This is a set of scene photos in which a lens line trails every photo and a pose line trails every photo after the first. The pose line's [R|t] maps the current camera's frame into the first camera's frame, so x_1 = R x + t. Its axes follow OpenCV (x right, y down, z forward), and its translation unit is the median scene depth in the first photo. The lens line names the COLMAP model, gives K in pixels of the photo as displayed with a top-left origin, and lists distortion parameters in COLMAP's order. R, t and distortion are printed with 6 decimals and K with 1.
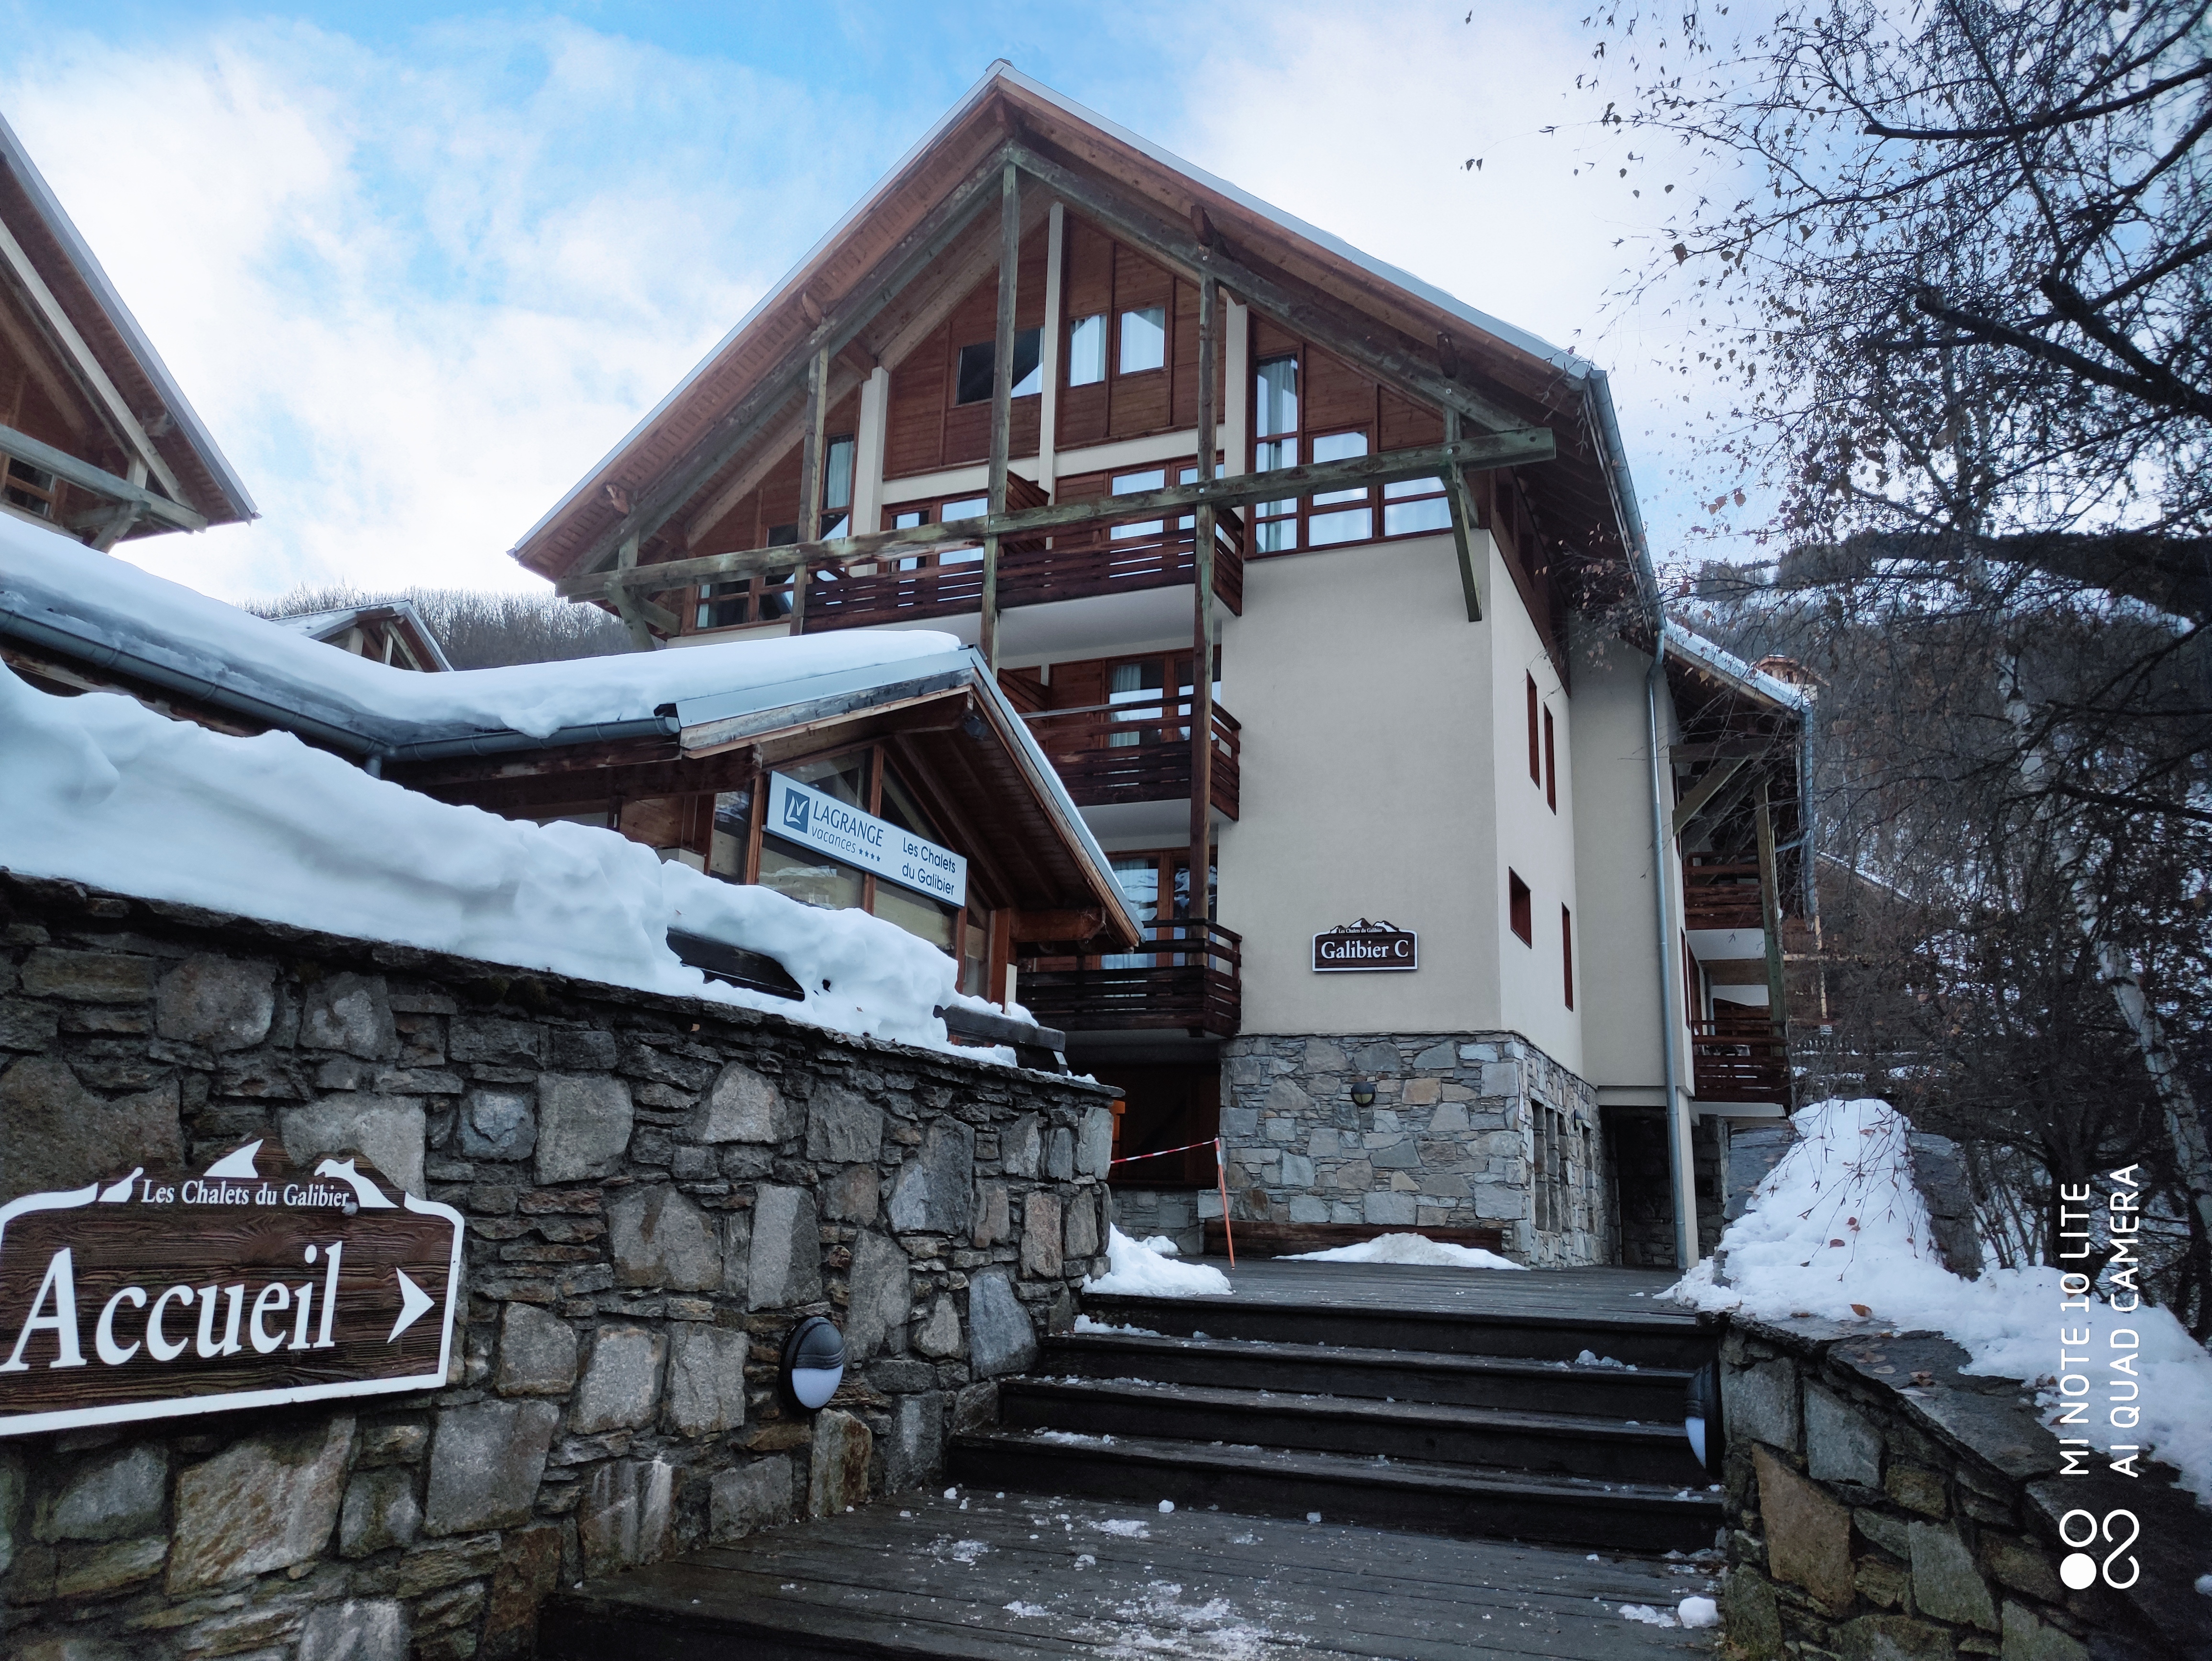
lens RADIAL K [[1619.2, 0, 1109.2], [0, 1619.2, 825.3], [0, 0, 1]] dist [0.004266, -0.002512]
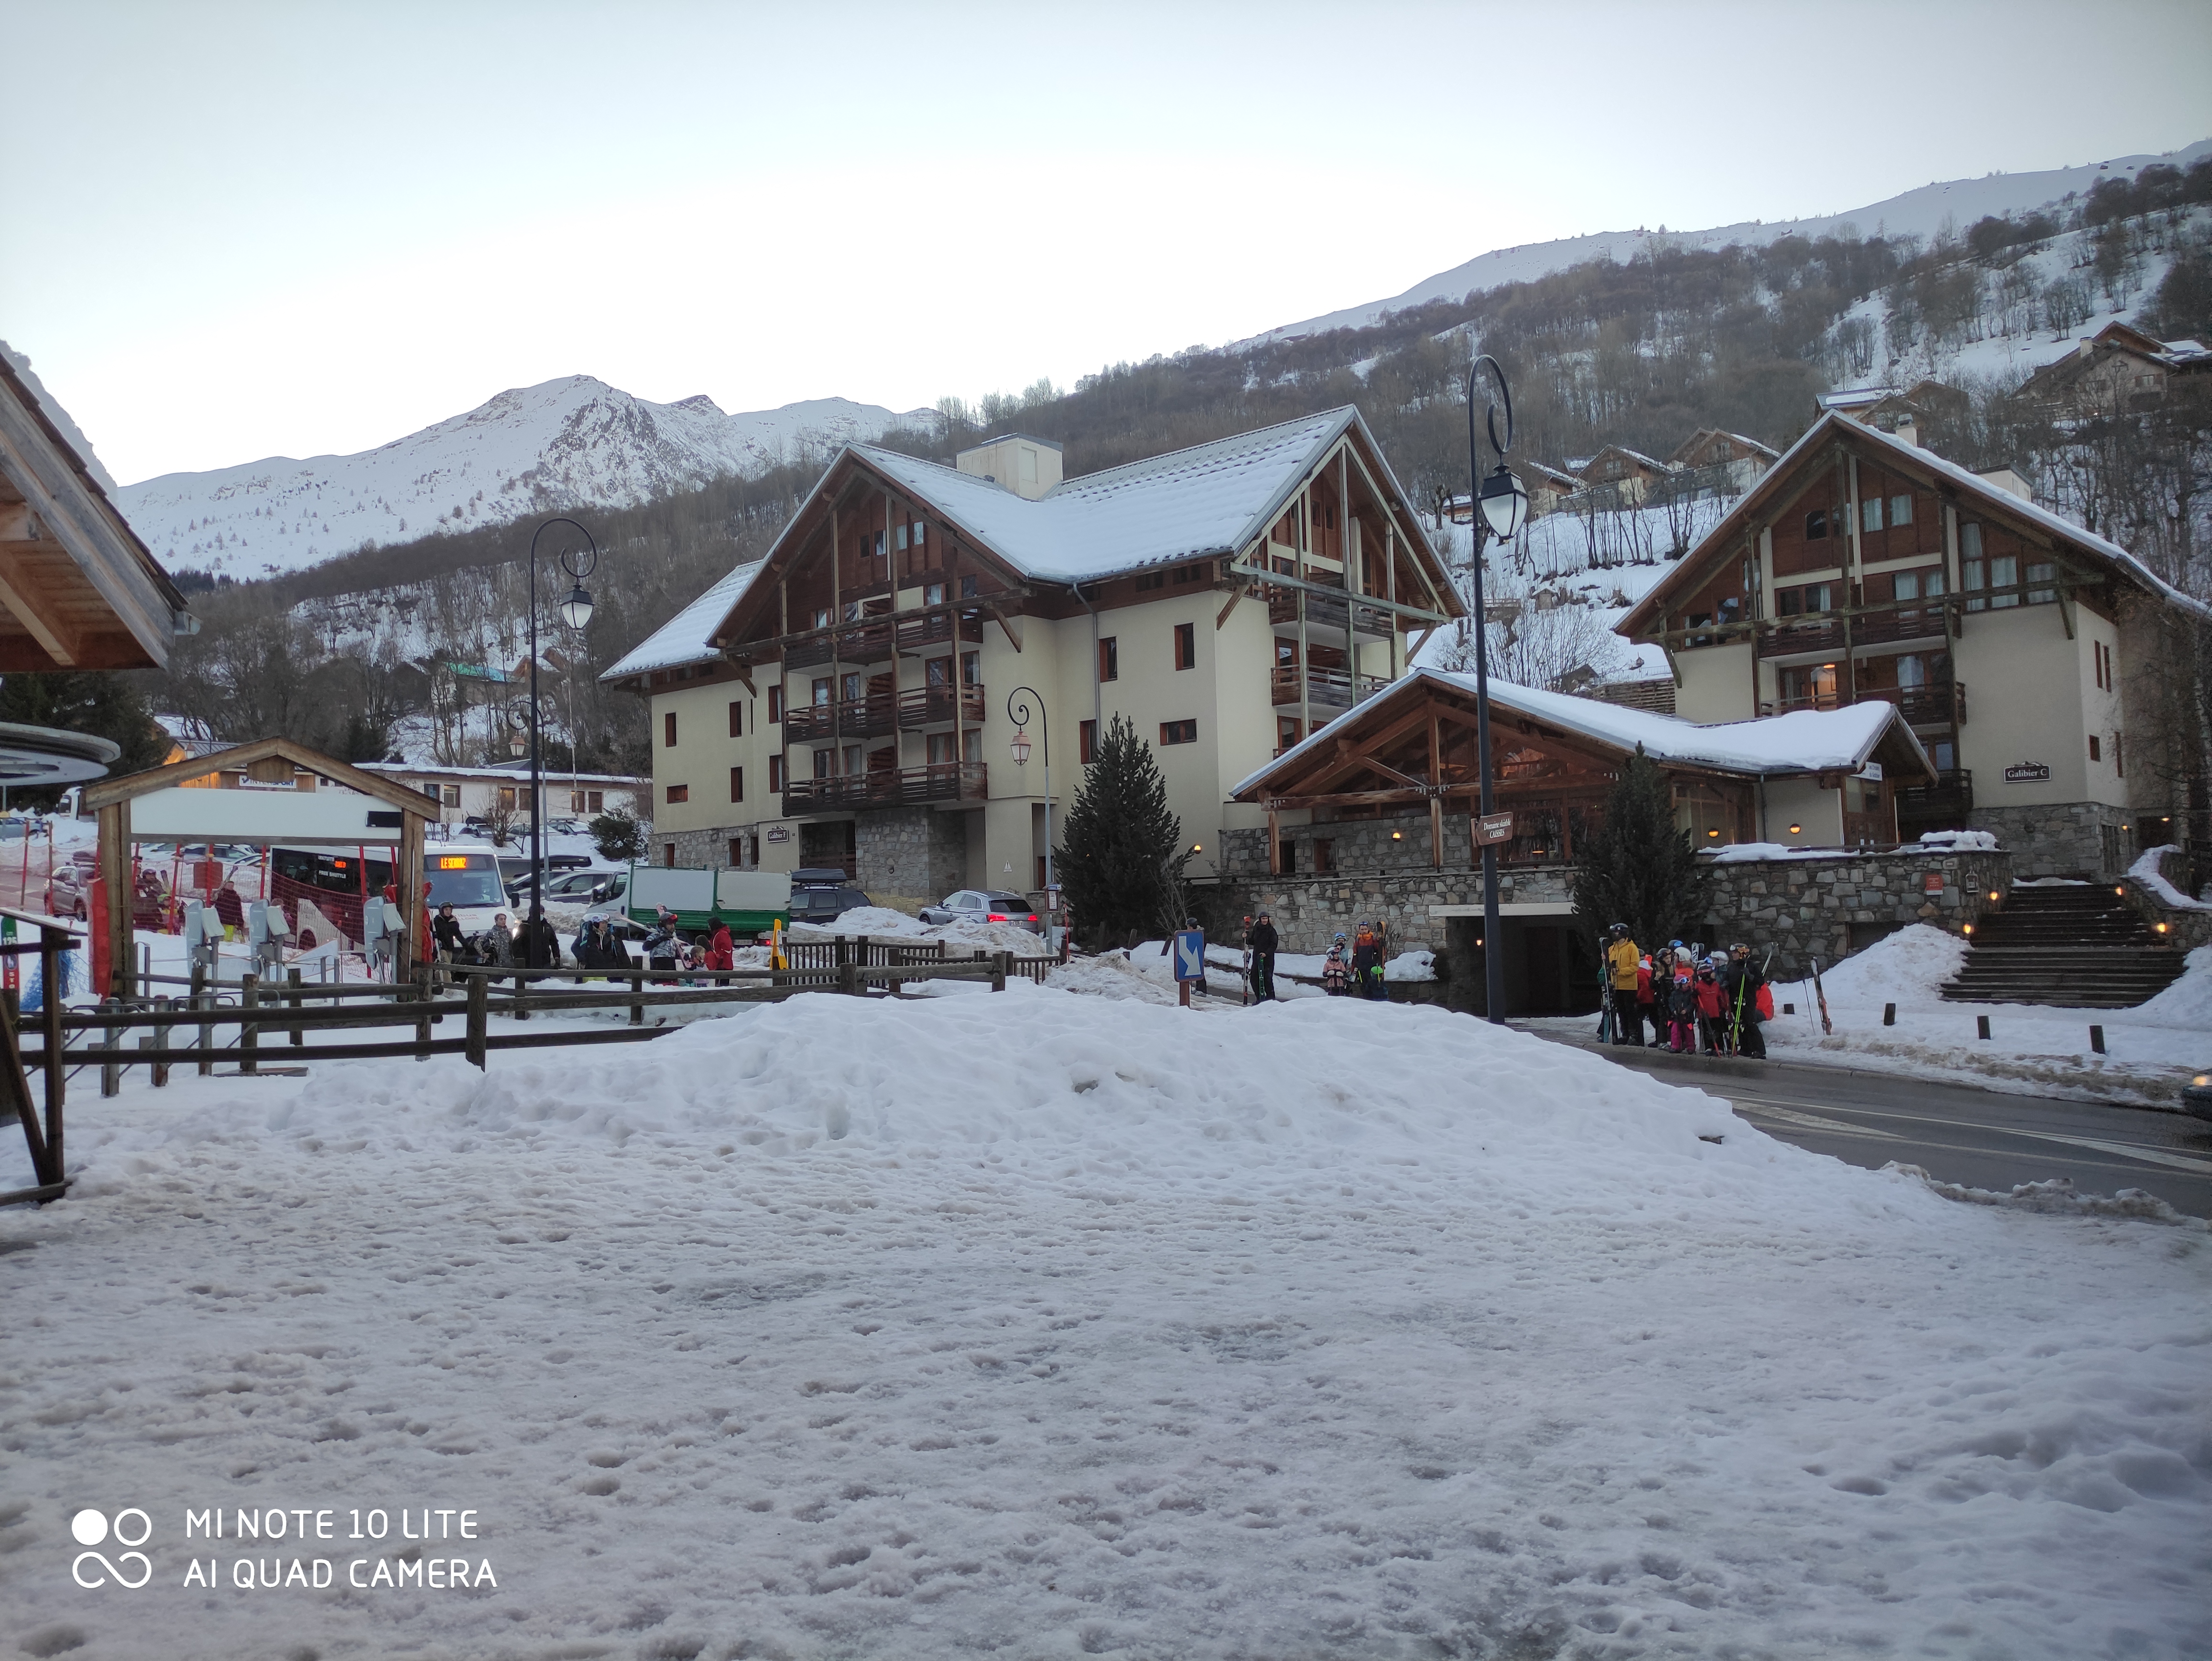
lens RADIAL K [[1619.2, 0, 1095.8], [0, 1619.2, 836.7], [0, 0, 1]] dist [0.004266, -0.002512]
pose [[0.948396, -0.078920, -0.307110, -0.457864], [0.138037, 0.974700, 0.175801, -0.475961], [0.285466, -0.209122, 0.935295, -1.838896]]
